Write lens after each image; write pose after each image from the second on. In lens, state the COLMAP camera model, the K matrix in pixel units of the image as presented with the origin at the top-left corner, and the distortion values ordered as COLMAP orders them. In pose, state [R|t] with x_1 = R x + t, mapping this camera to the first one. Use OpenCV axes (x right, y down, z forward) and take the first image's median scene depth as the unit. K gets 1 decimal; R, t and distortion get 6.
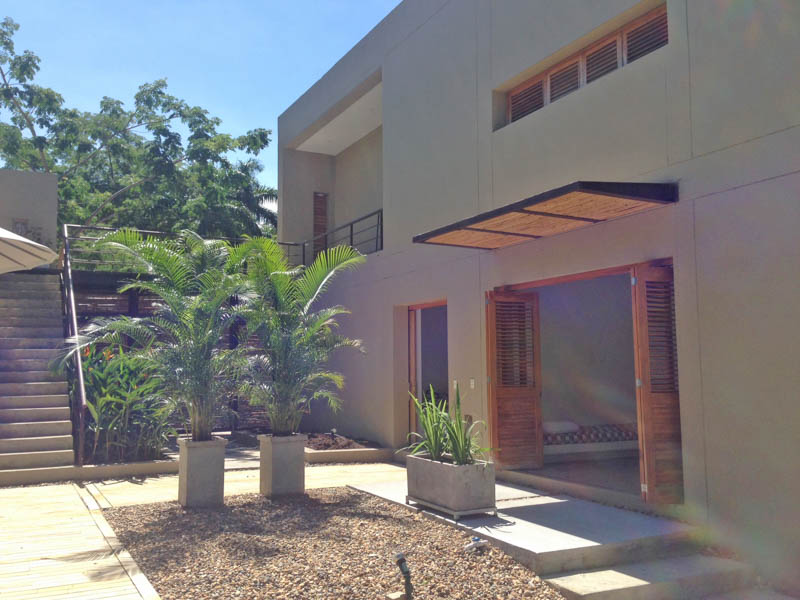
lens RADIAL K [[760.8, 0, 400.0], [0, 760.8, 300.0], [0, 0, 1]] dist [0.001515, 0.017620]
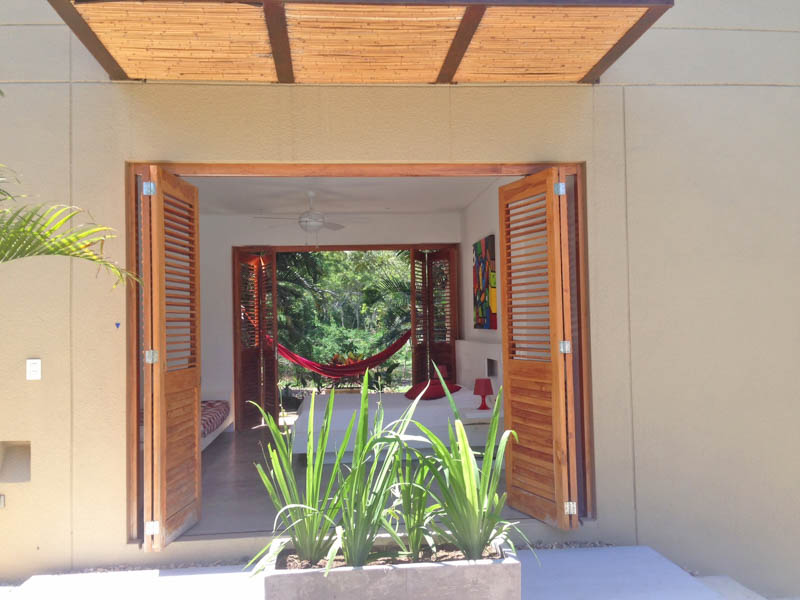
lens RADIAL K [[760.8, 0, 400.0], [0, 760.8, 300.0], [0, 0, 1]] dist [0.001515, 0.017620]
pose [[0.372497, 0.015098, 0.927910, -0.291954], [-0.065086, 0.997831, 0.009893, 0.061360], [-0.925748, -0.064079, 0.372672, 0.769484]]
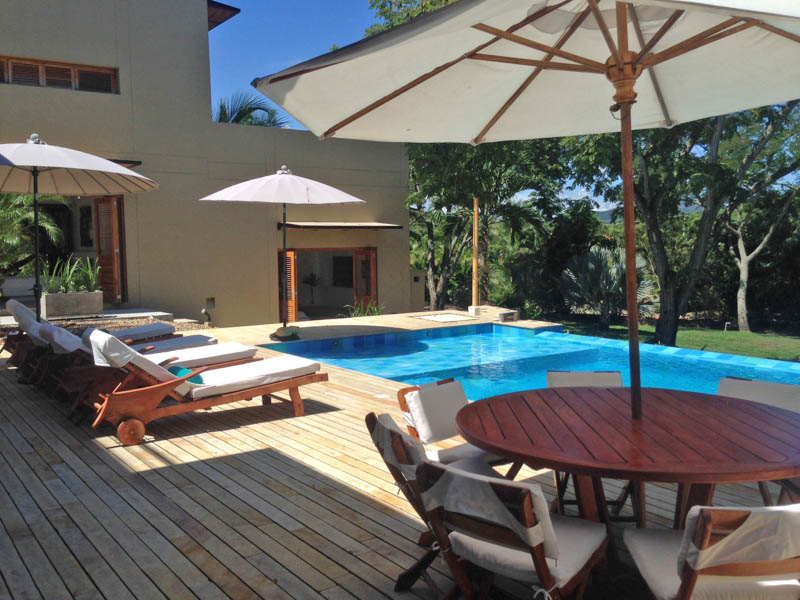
lens RADIAL K [[760.8, 0, 400.0], [0, 760.8, 300.0], [0, 0, 1]] dist [0.001515, 0.017620]
pose [[-0.143605, -0.080049, 0.986392, -1.722580], [-0.083440, 0.994154, 0.068531, 0.027484], [-0.986111, -0.072464, -0.149445, 0.439185]]
